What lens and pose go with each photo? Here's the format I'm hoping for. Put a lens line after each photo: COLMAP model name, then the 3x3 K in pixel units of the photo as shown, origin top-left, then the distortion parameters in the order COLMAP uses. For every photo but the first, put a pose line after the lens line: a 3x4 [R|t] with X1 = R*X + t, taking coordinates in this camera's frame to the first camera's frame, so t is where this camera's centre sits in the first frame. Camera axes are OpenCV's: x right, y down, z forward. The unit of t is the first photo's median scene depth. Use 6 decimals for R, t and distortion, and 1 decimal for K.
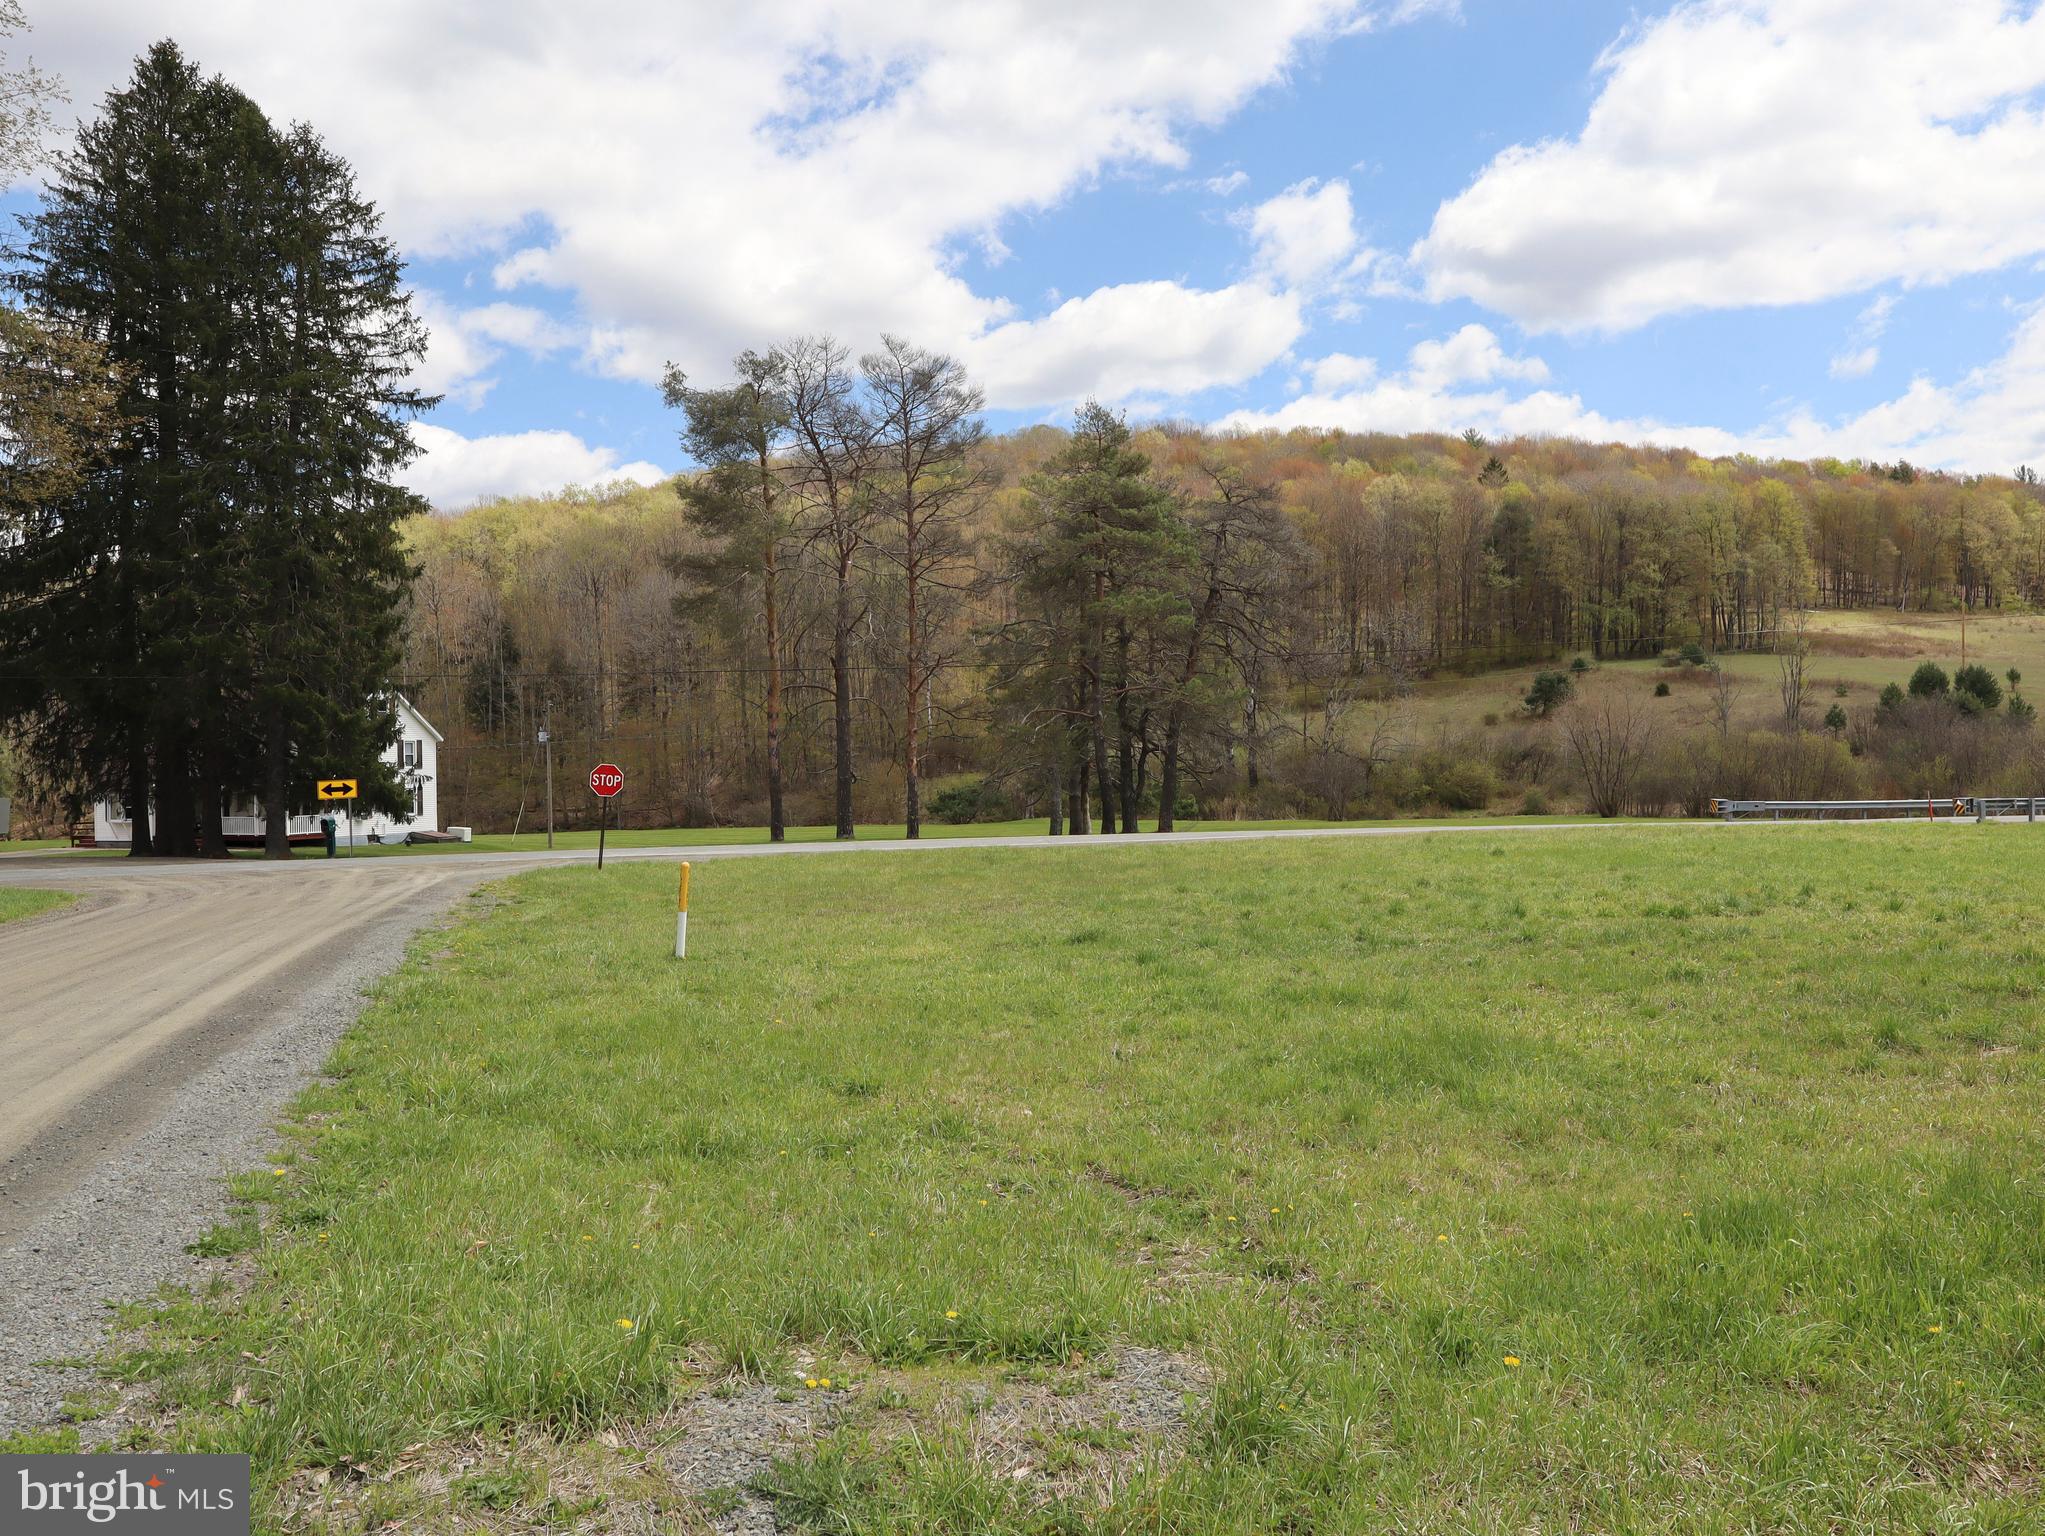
lens RADIAL K [[1584.9, 0, 1018.3], [0, 1584.9, 806.1], [0, 0, 1]] dist [0.002827, -0.006857]
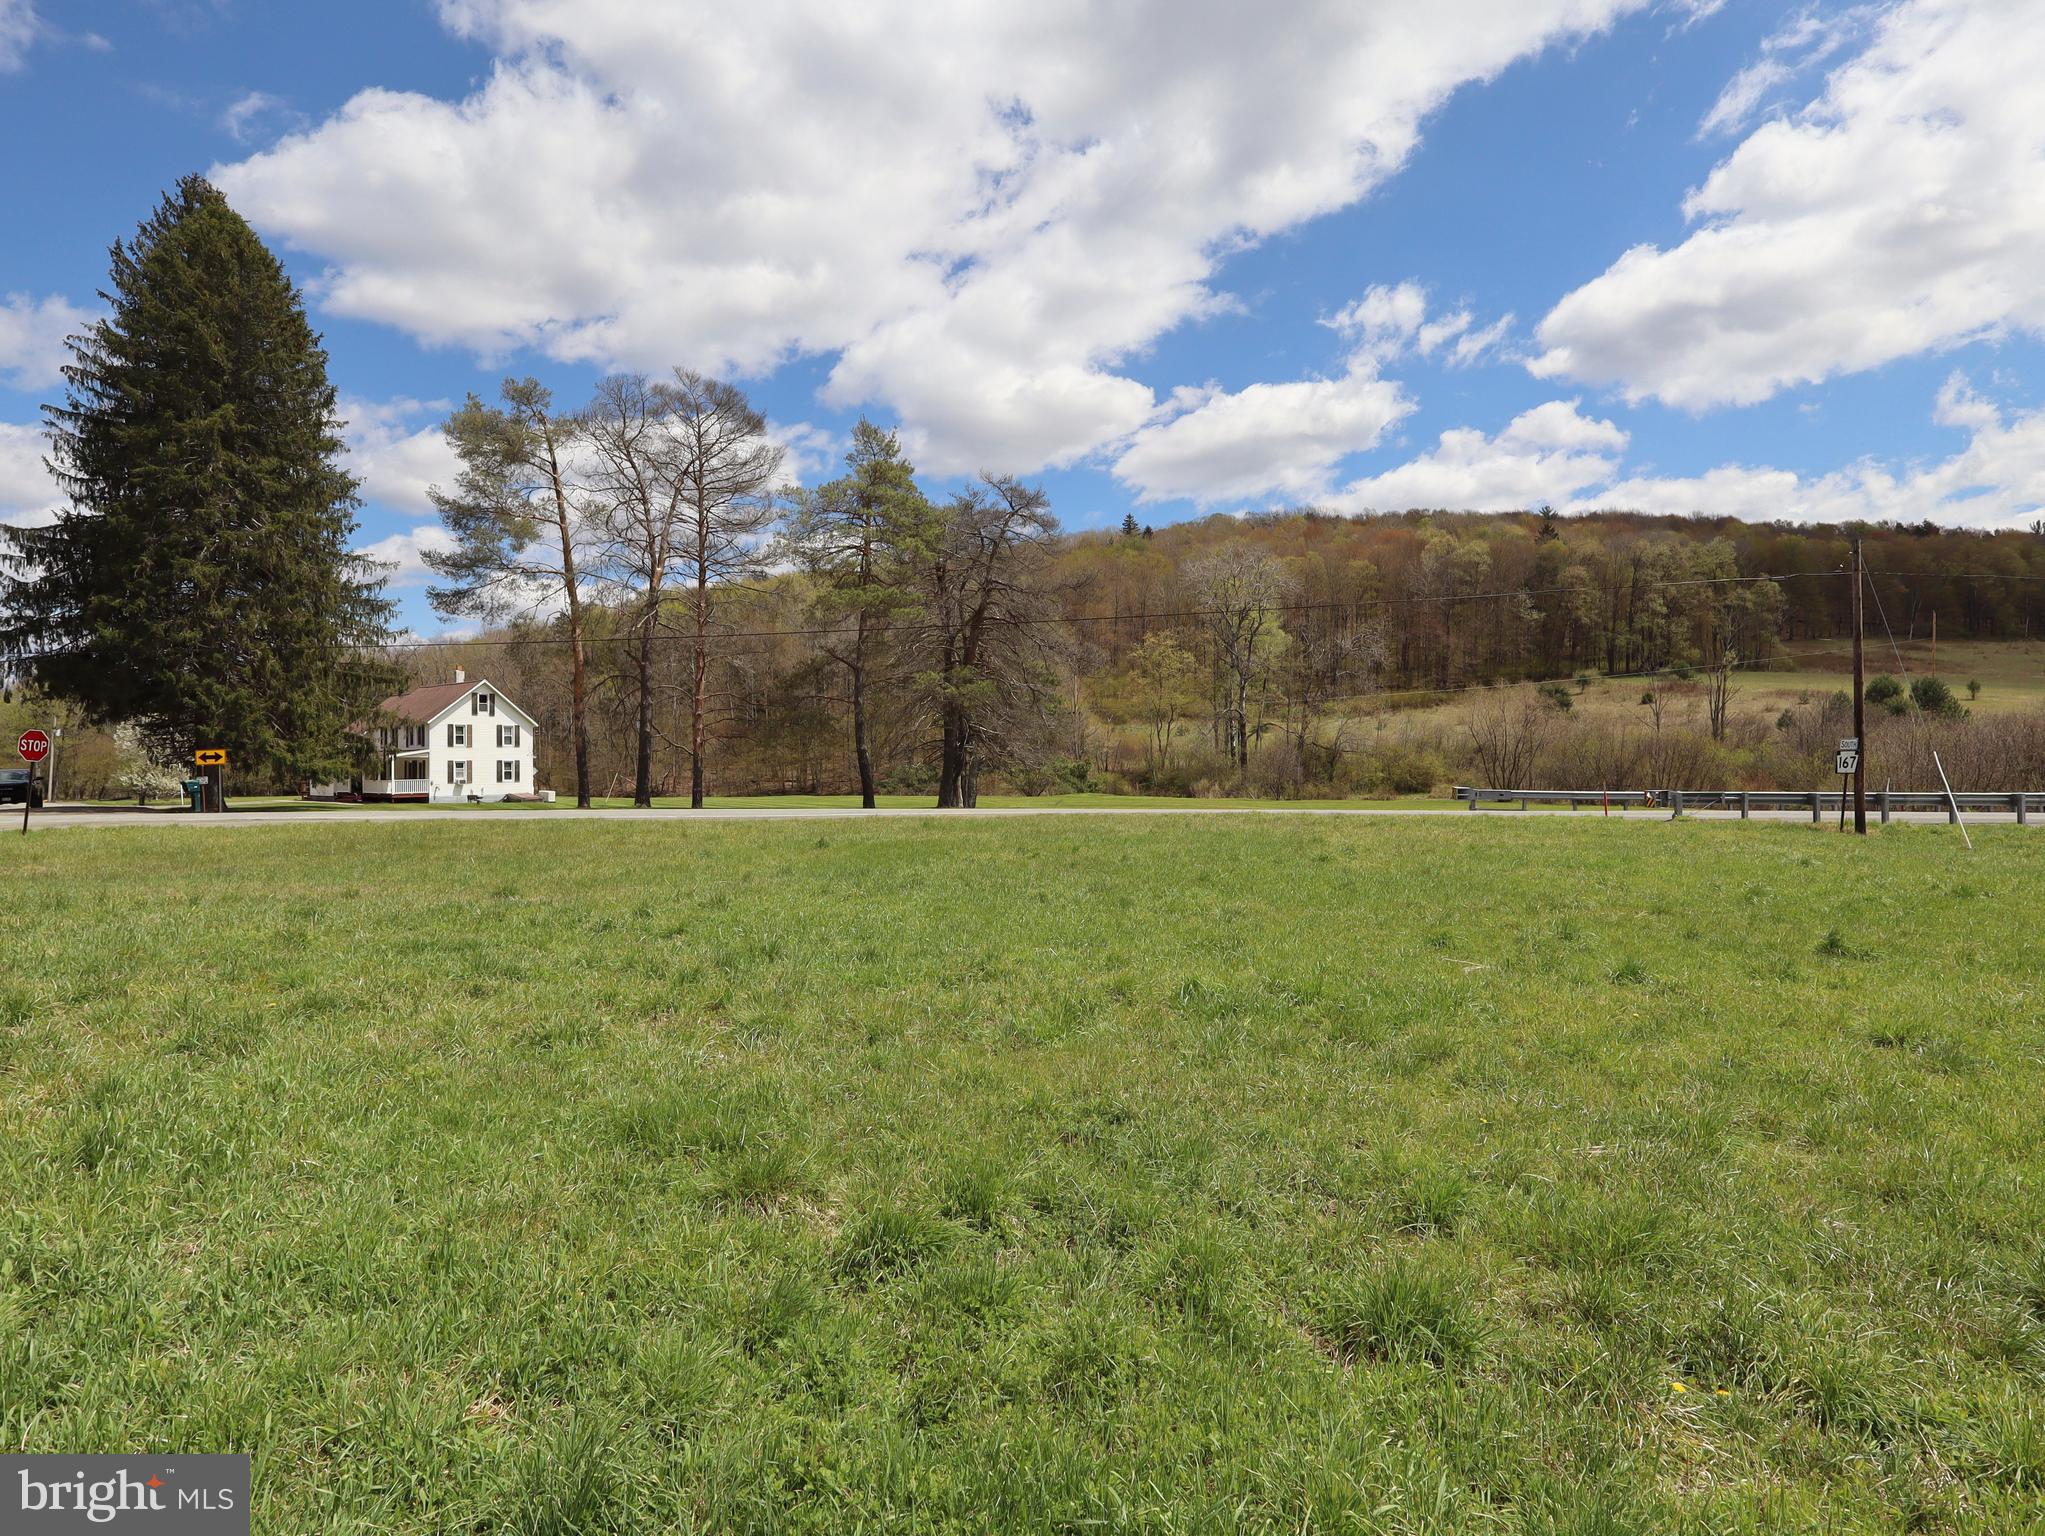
lens RADIAL K [[1063.1, 0, 1049.5], [0, 1063.1, 782.3], [0, 0, 1]] dist [-0.003566, 0.001312]
pose [[0.979830, 0.017408, -0.199075, 0.185497], [-0.017701, 0.999843, 0.000309, -0.001527], [0.199050, 0.003221, 0.979984, 0.165308]]
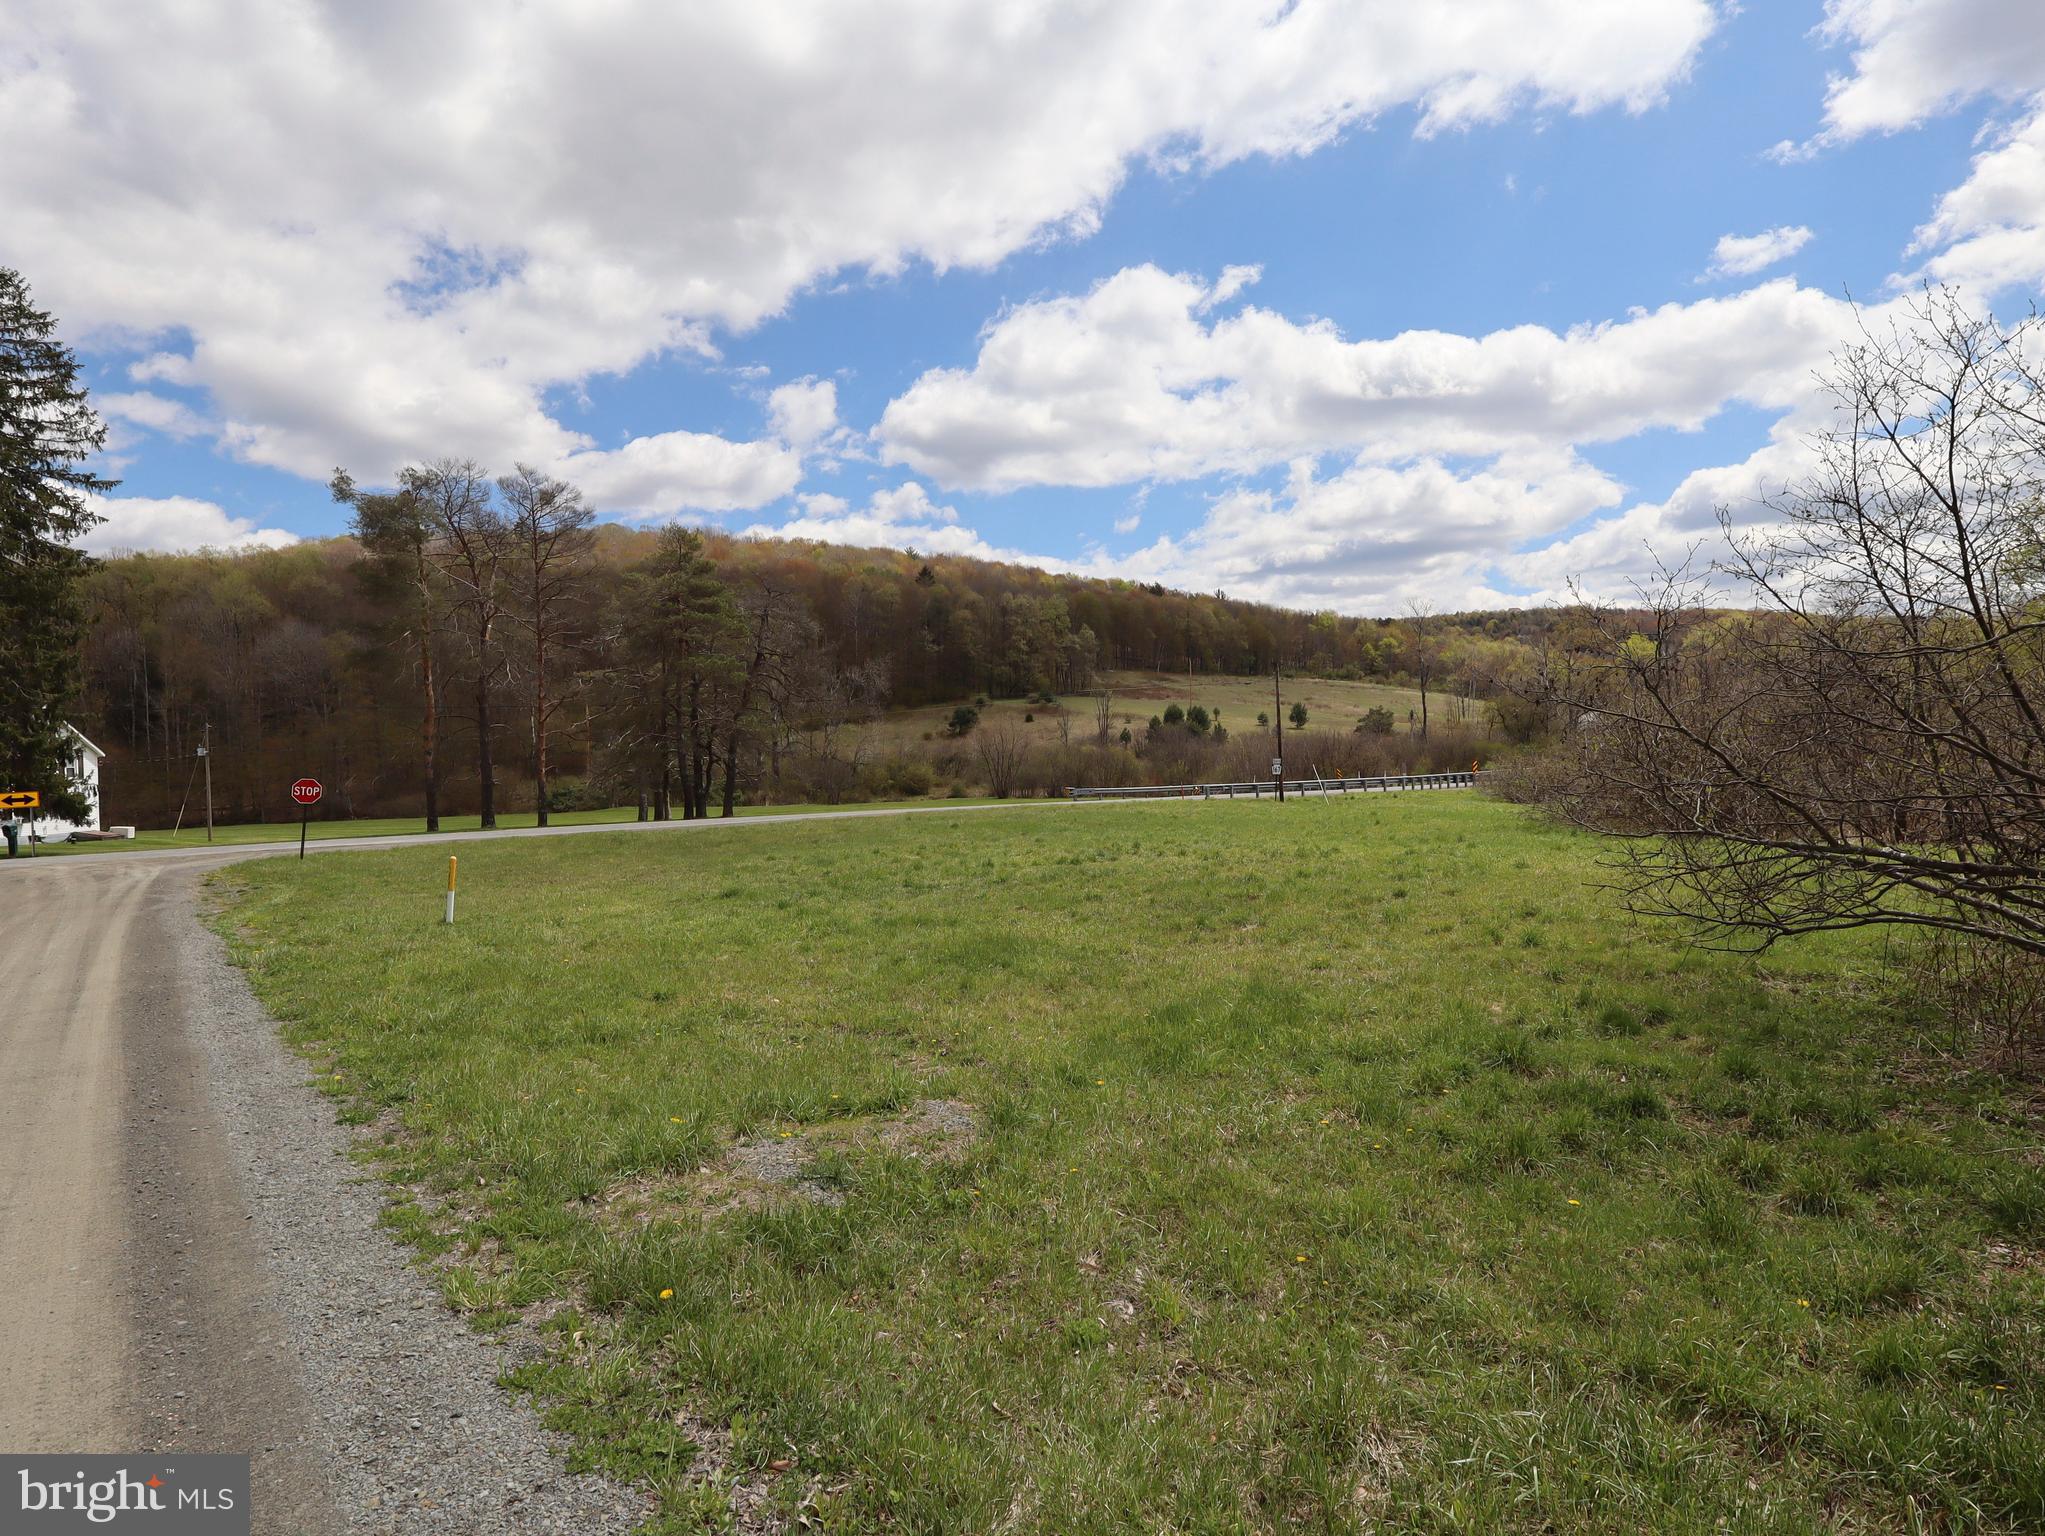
lens RADIAL K [[1063.1, 0, 1019.9], [0, 1063.1, 802.0], [0, 0, 1]] dist [-0.003566, 0.001312]
pose [[0.928955, -0.022102, 0.369533, -0.009274], [0.018984, 0.999747, 0.012073, -0.001678], [-0.369706, -0.004200, 0.929139, -0.009247]]
